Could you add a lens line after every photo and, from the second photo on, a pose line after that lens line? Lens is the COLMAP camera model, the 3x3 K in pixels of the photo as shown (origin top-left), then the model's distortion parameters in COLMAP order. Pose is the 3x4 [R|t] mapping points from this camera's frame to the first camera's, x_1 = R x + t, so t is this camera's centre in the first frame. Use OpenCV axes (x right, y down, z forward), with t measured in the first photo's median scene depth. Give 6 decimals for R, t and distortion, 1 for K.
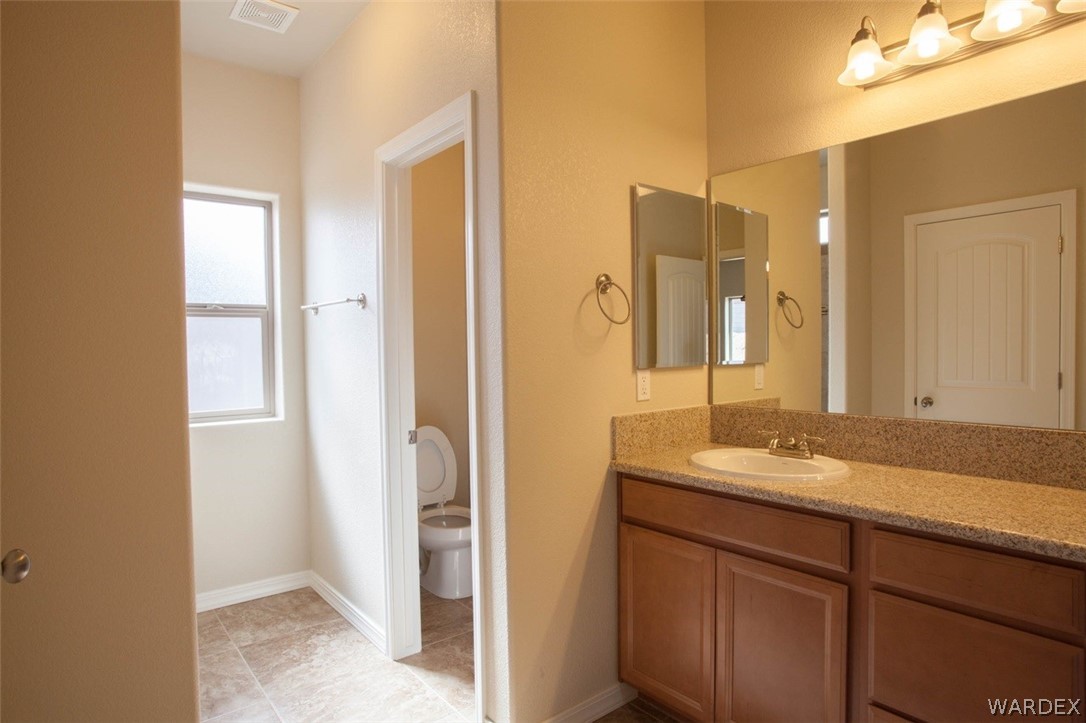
lens RADIAL K [[667.6, 0, 544.5], [0, 667.6, 361.6], [0, 0, 1]] dist [0.002011, -0.005218]
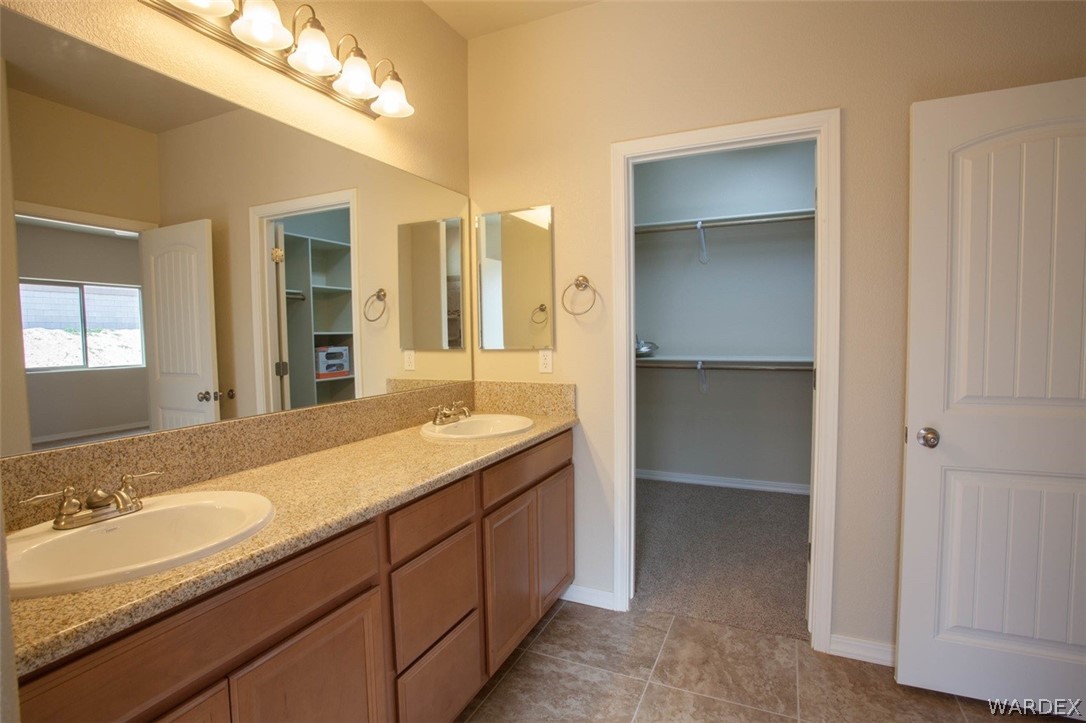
lens RADIAL K [[542.1, 0, 545.7], [0, 542.1, 356.4], [0, 0, 1]] dist [-0.014741, 0.000111]
pose [[-0.450084, -0.024010, 0.892663, -0.297817], [0.035194, 0.998385, 0.044599, -0.019568], [-0.892292, 0.051490, -0.448512, 0.950923]]
